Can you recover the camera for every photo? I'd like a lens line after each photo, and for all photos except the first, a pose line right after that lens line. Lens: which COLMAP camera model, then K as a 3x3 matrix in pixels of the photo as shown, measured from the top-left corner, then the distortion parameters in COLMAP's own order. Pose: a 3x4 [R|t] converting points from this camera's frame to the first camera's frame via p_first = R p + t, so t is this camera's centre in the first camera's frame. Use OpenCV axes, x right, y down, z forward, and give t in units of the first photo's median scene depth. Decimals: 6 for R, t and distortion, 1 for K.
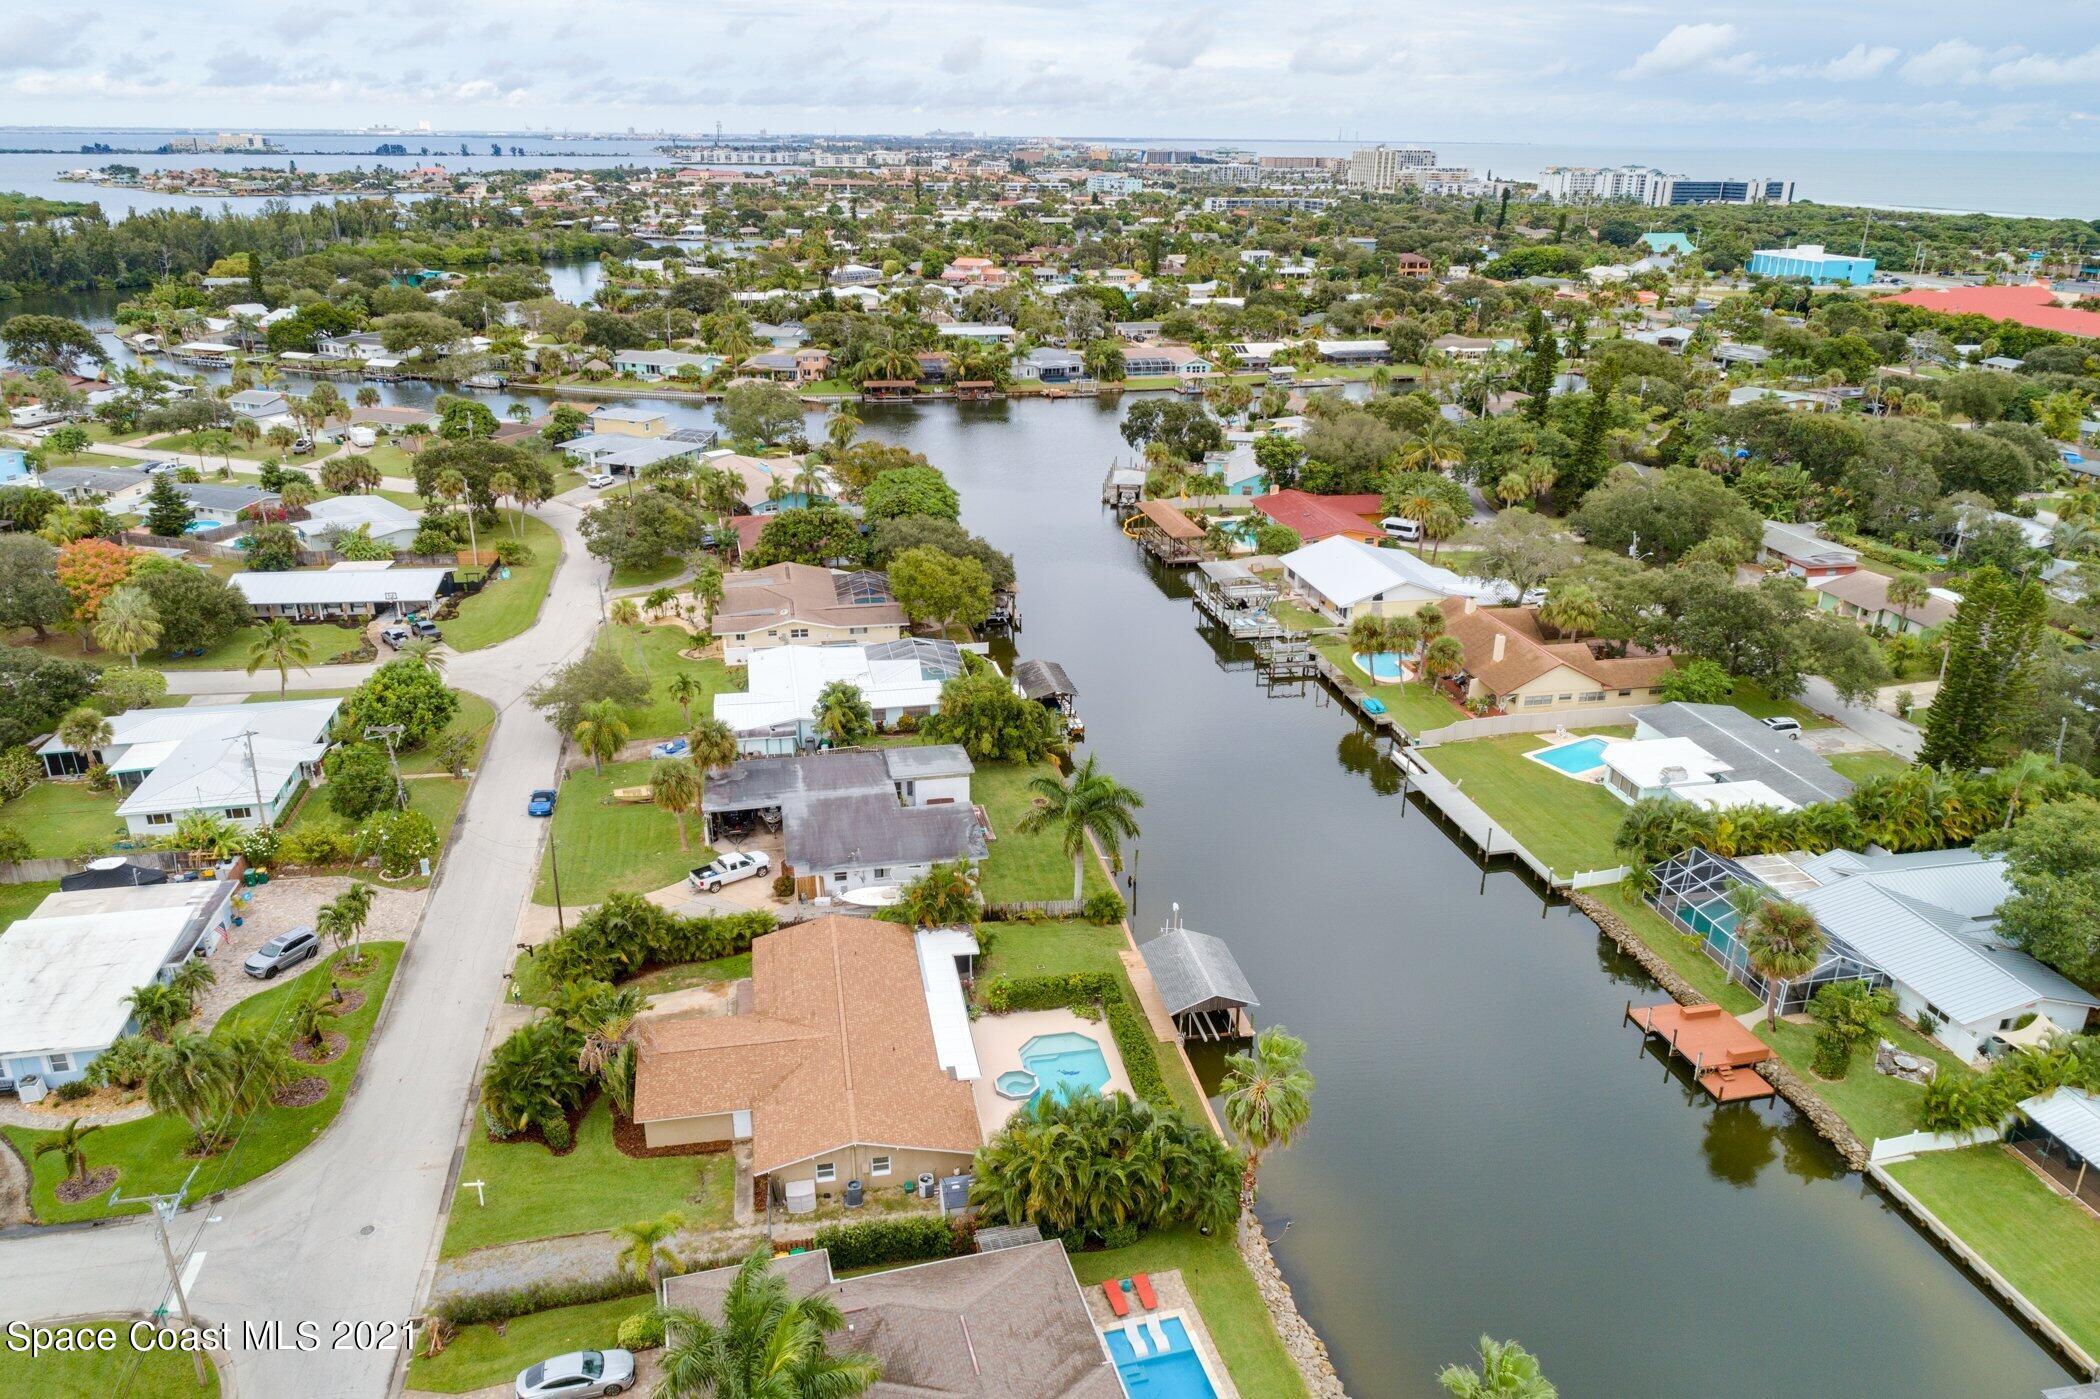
lens RADIAL K [[1428.1, 0, 1052.3], [0, 1428.1, 698.3], [0, 0, 1]] dist [-0.001723, -0.000898]
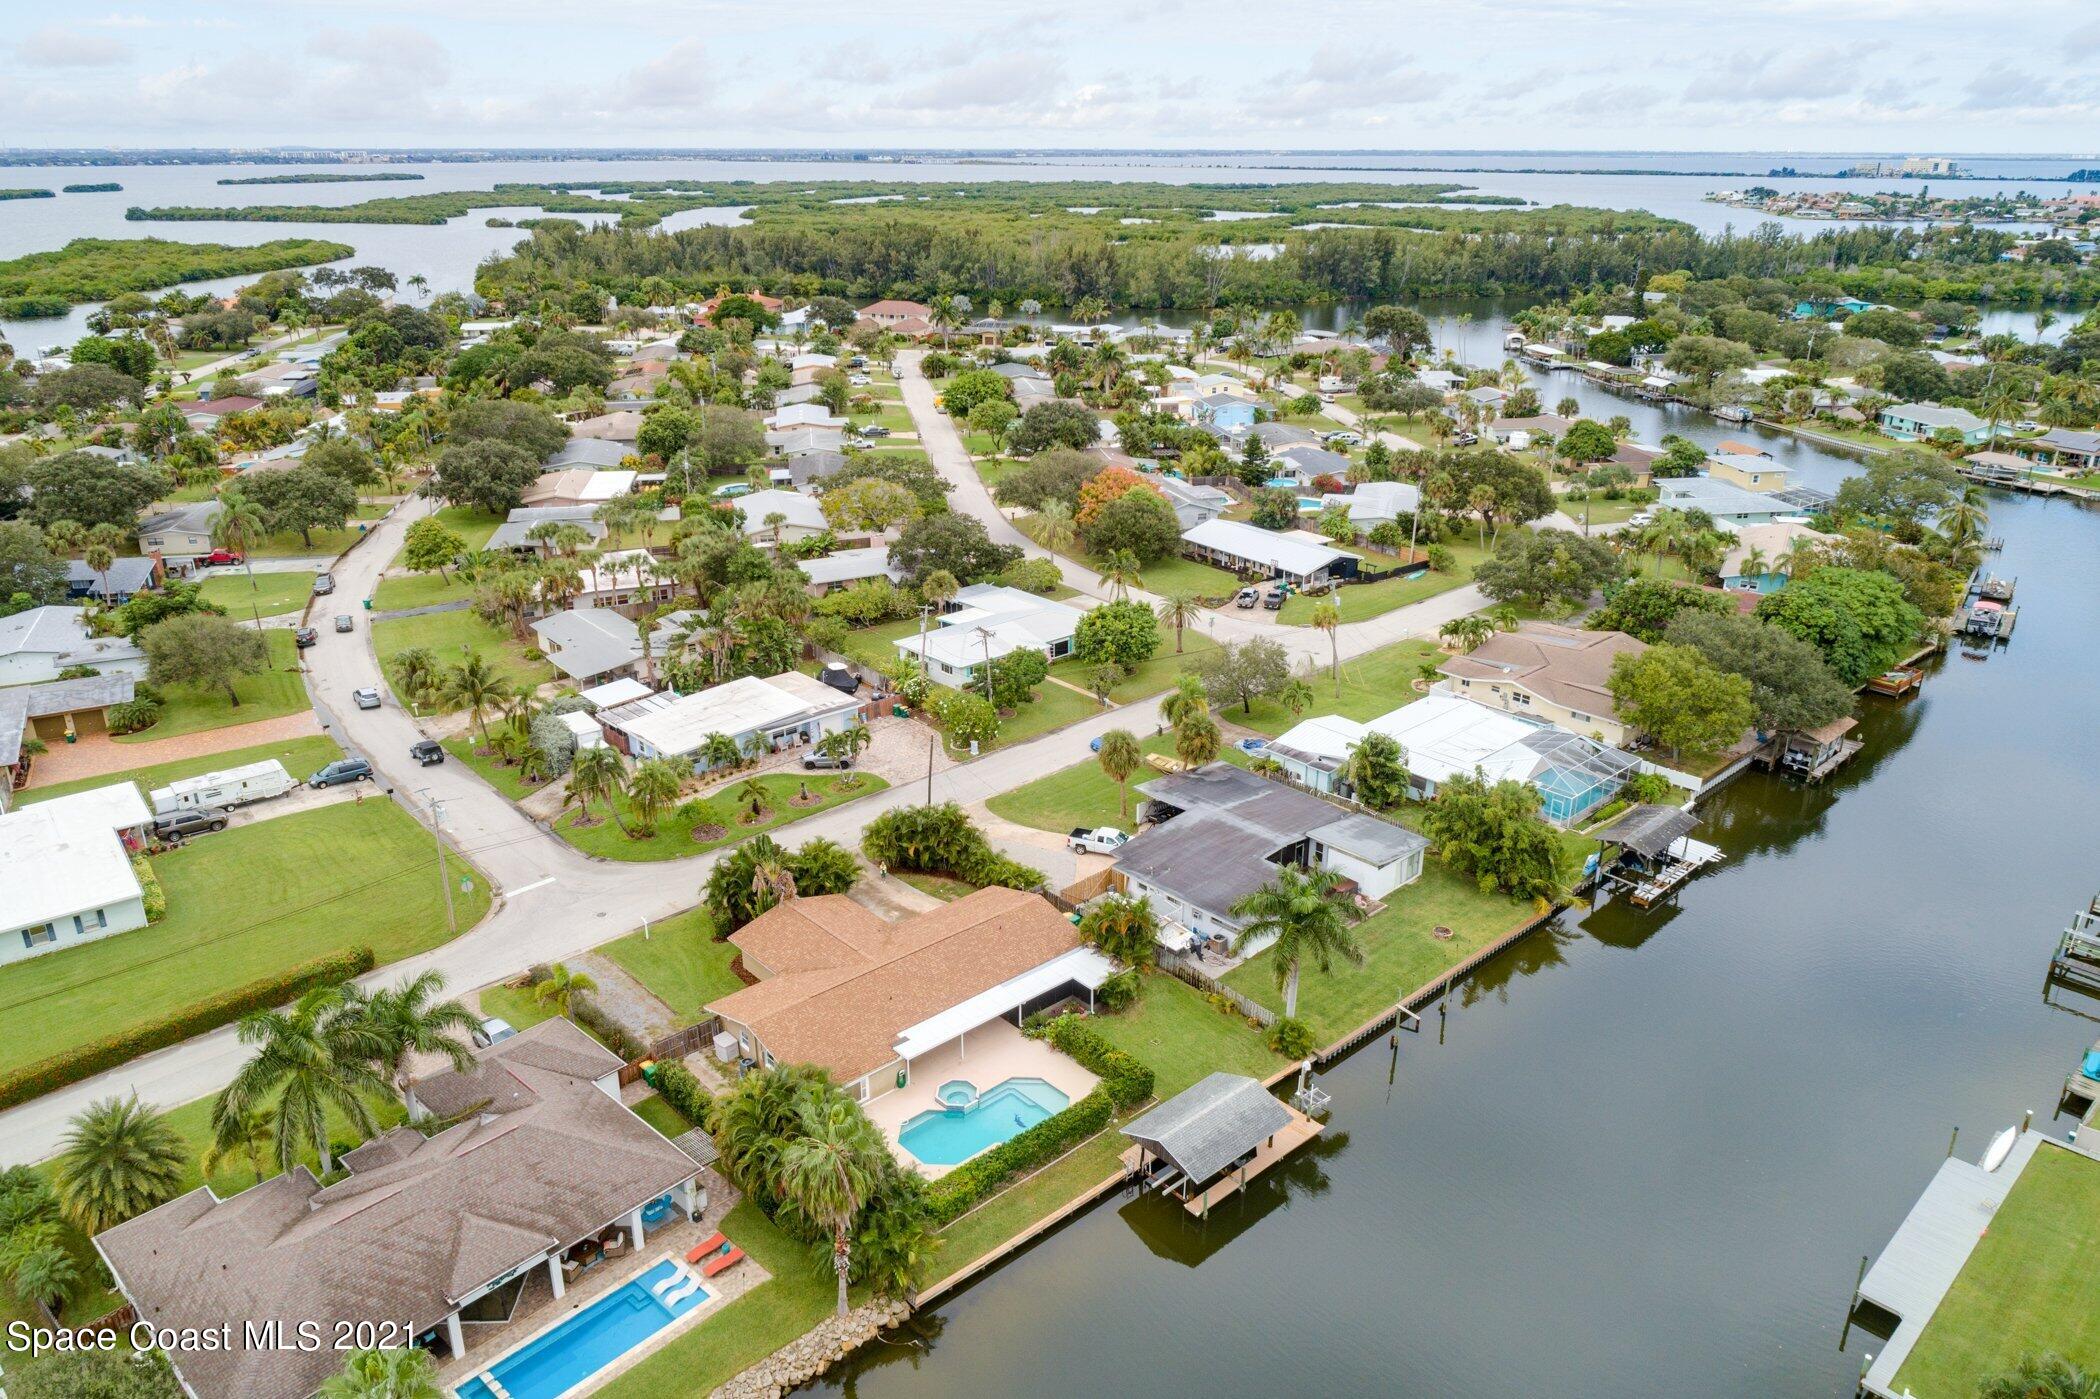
lens RADIAL K [[1428.1, 0, 1050.3], [0, 1428.1, 703.1], [0, 0, 1]] dist [-0.001723, -0.000898]
pose [[0.524992, 0.302222, -0.795641, 0.393119], [-0.311849, 0.938124, 0.150575, -0.086281], [0.791918, 0.169069, 0.586756, 0.225096]]
